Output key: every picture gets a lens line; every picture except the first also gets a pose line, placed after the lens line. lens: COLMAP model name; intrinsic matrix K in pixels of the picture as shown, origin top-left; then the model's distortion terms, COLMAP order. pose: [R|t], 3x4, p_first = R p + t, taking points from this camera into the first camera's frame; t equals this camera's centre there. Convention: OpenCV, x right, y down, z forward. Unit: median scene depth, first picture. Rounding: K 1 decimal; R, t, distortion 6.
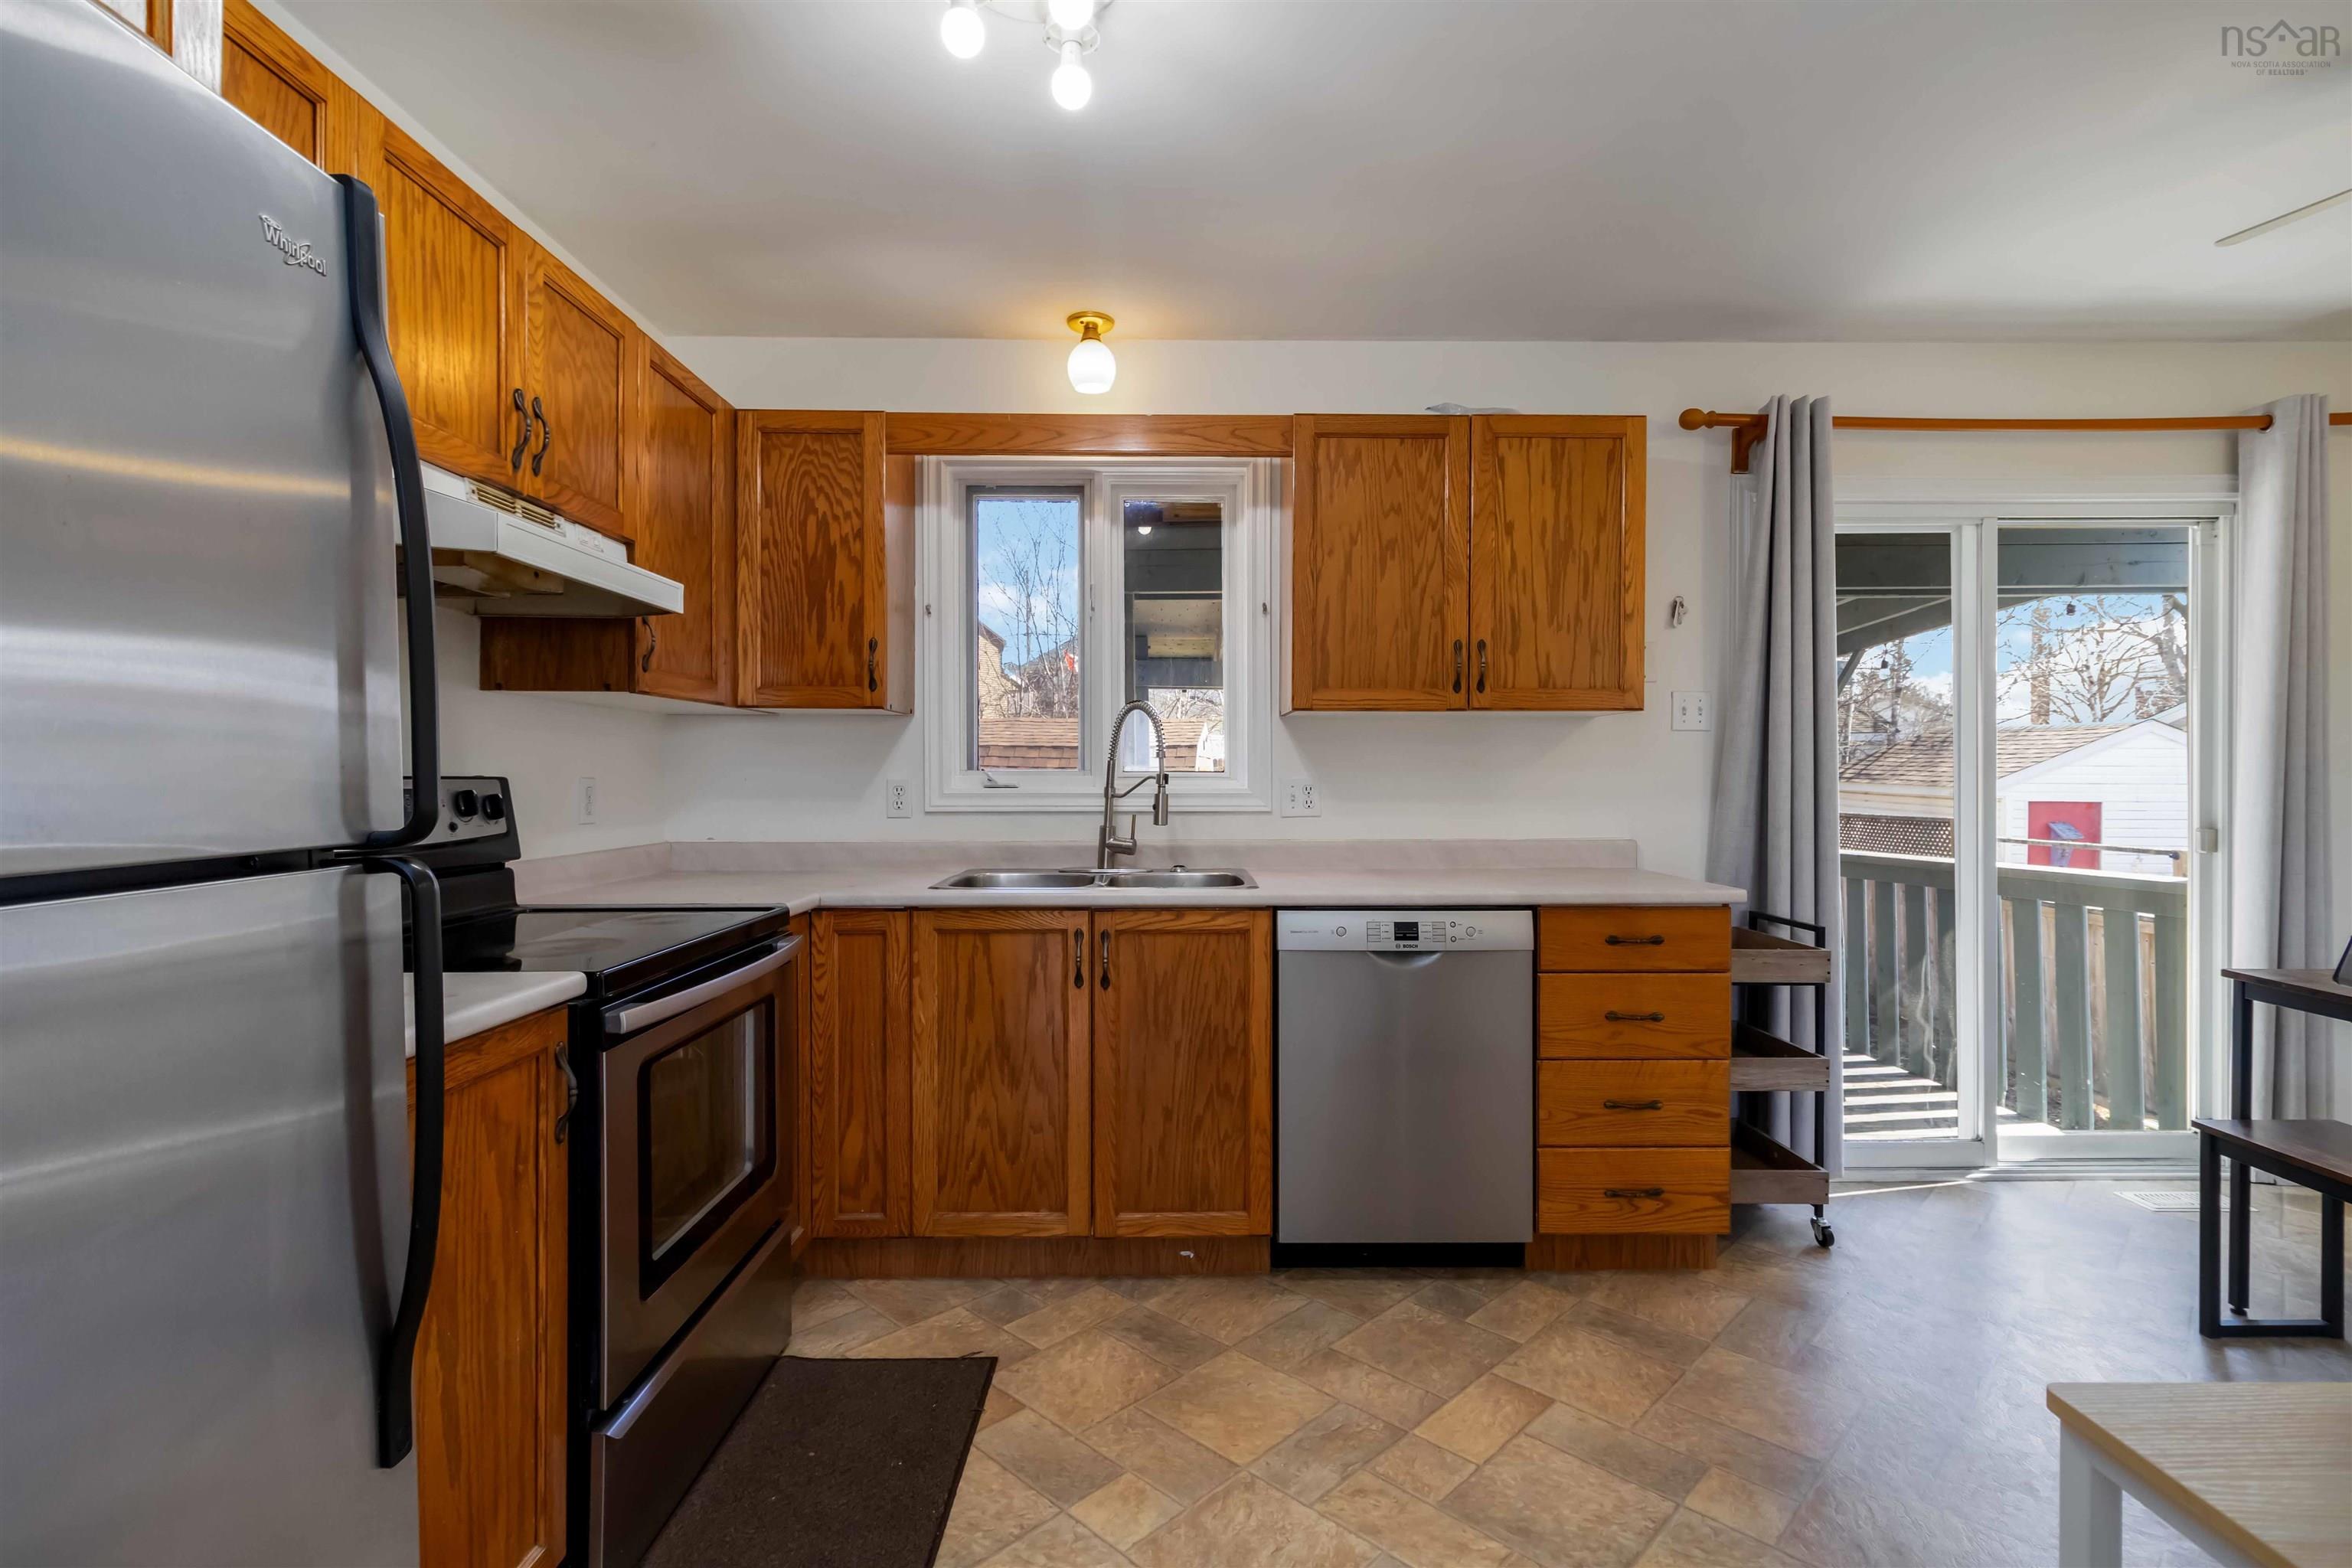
lens RADIAL K [[1112.1, 0, 1192.7], [0, 1112.1, 777.9], [0, 0, 1]] dist [0.006588, -0.000224]
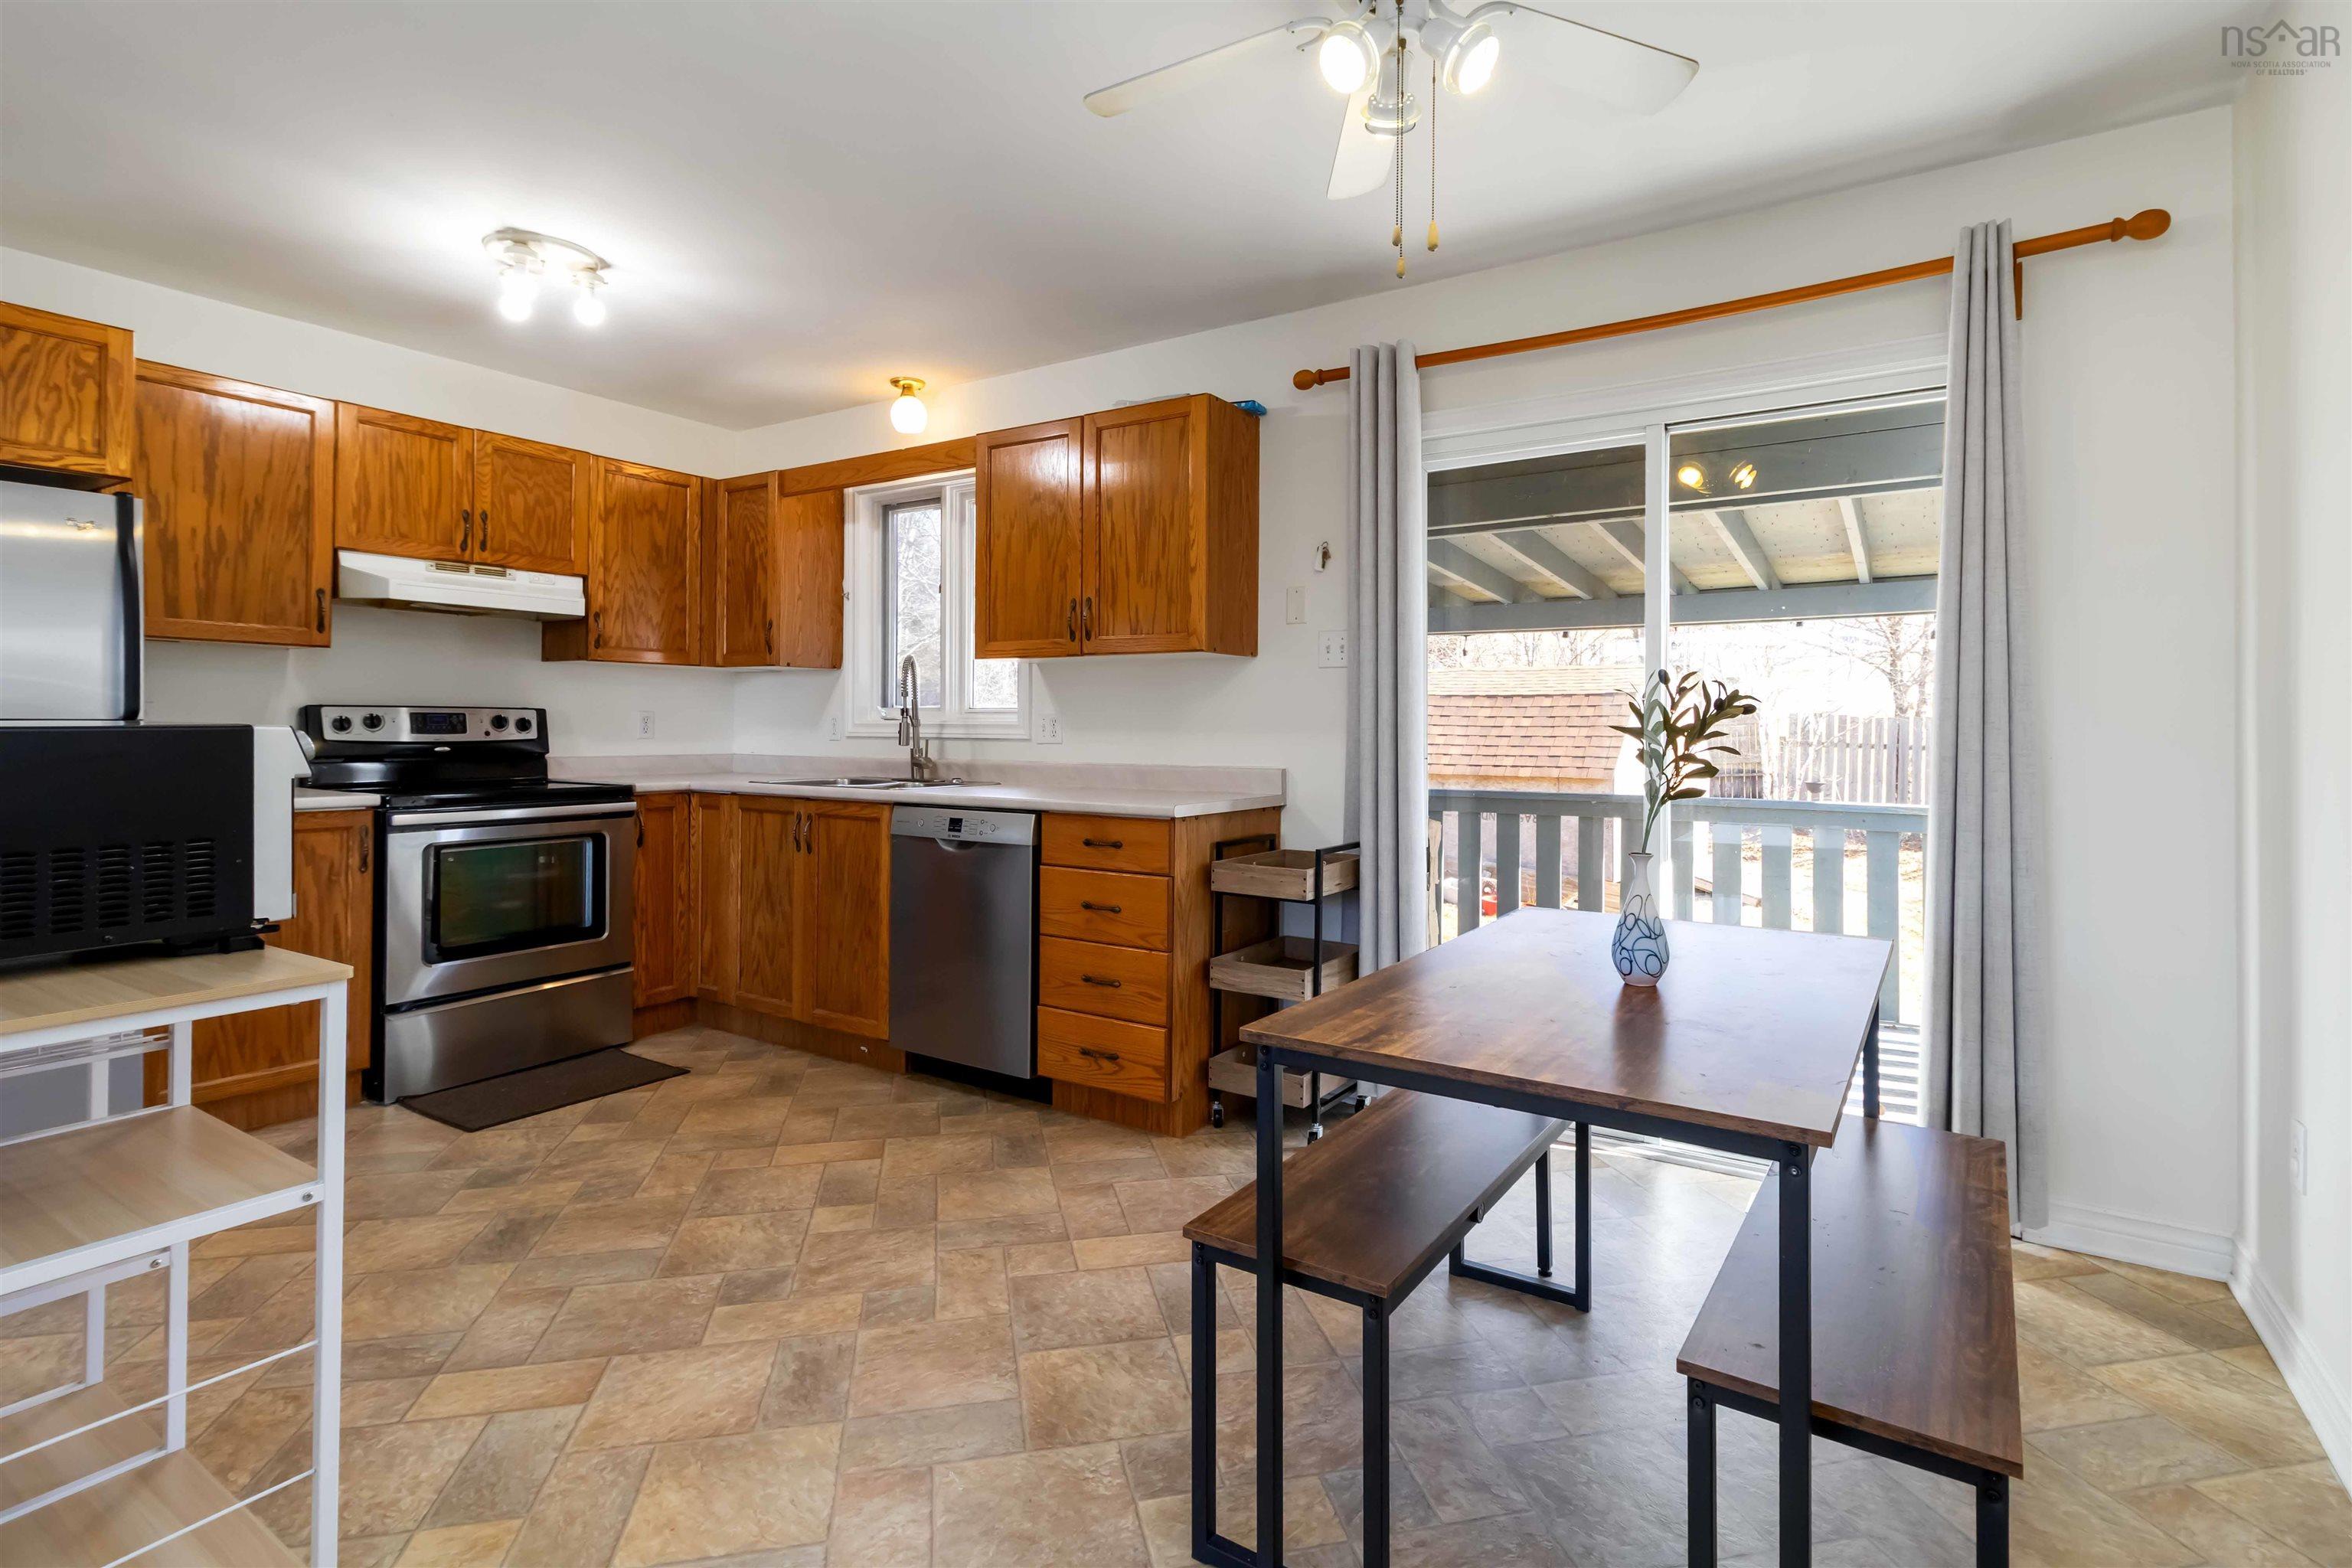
lens RADIAL K [[1112.1, 0, 1186.1], [0, 1112.1, 724.1], [0, 0, 1]] dist [0.006588, -0.000224]
pose [[0.832171, 0.004769, -0.554498, 1.023102], [-0.009029, 0.999947, -0.004951, 0.019514], [0.554445, 0.009126, 0.832170, 0.044899]]
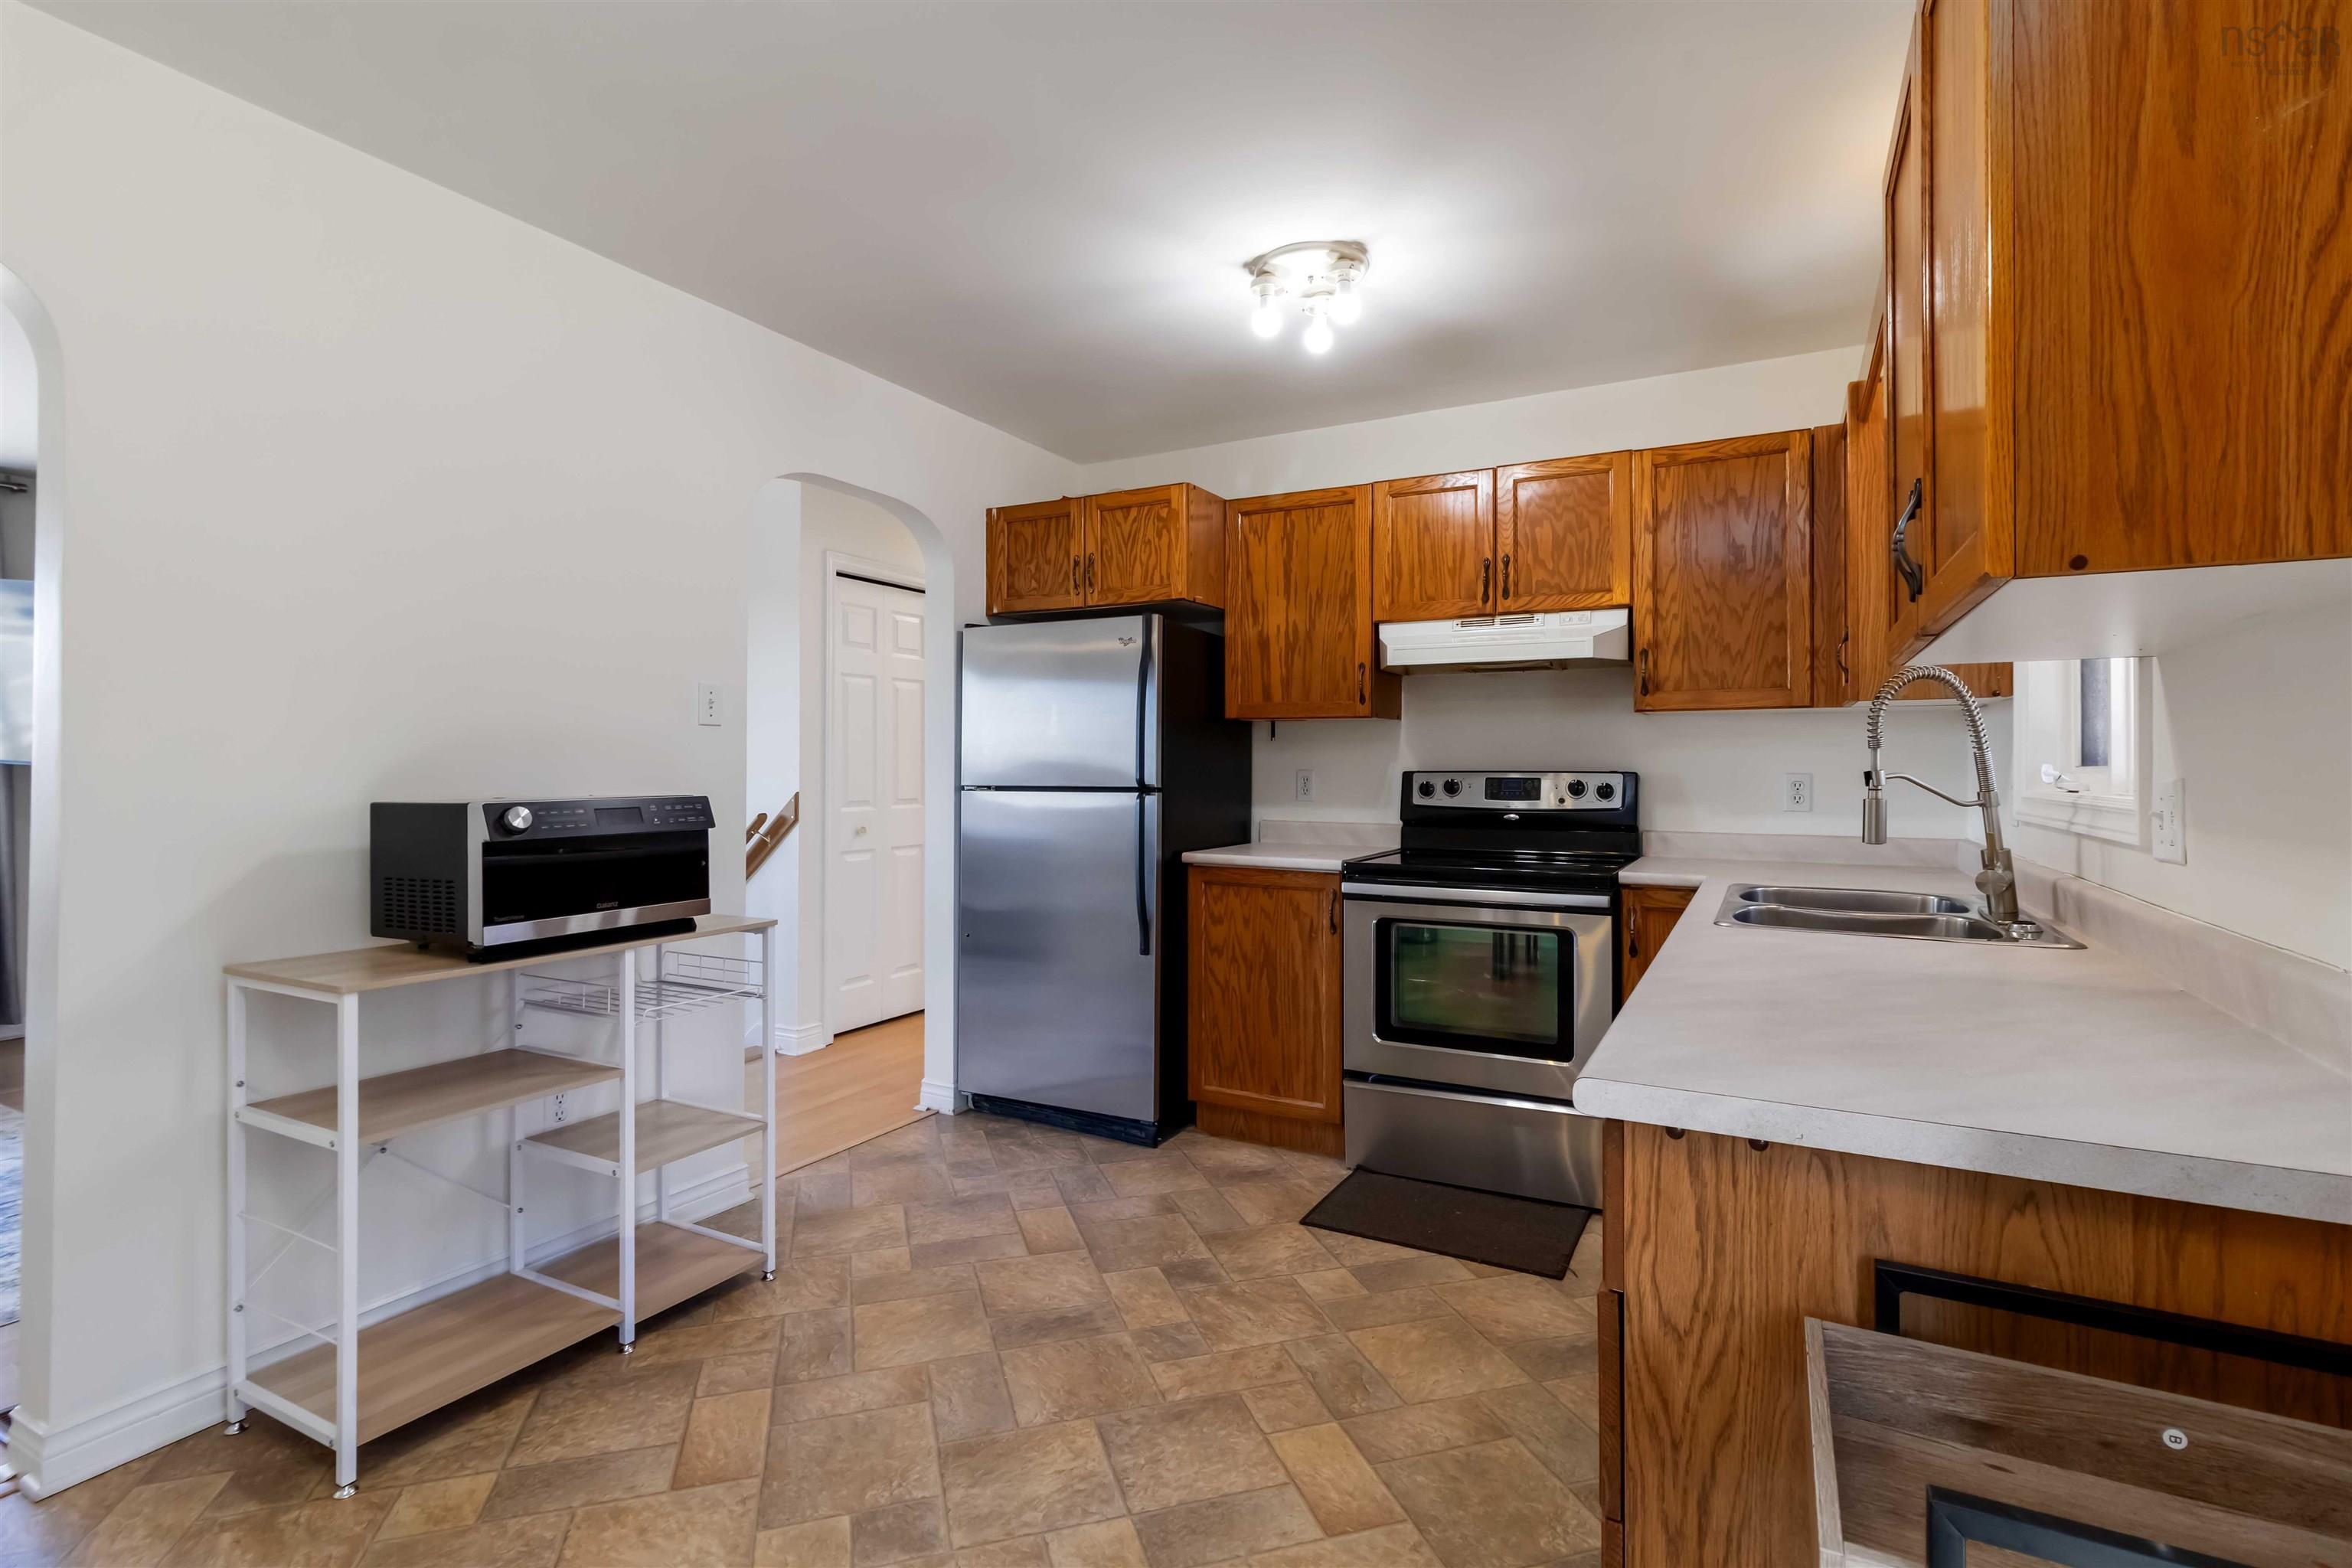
lens RADIAL K [[1112.1, 0, 1188.8], [0, 1112.1, 764.3], [0, 0, 1]] dist [0.006588, -0.000224]
pose [[-0.477368, -0.003799, -0.878695, 0.801772], [-0.006592, 0.999978, -0.000742, -0.004791], [0.878679, 0.005438, -0.477382, 0.949123]]
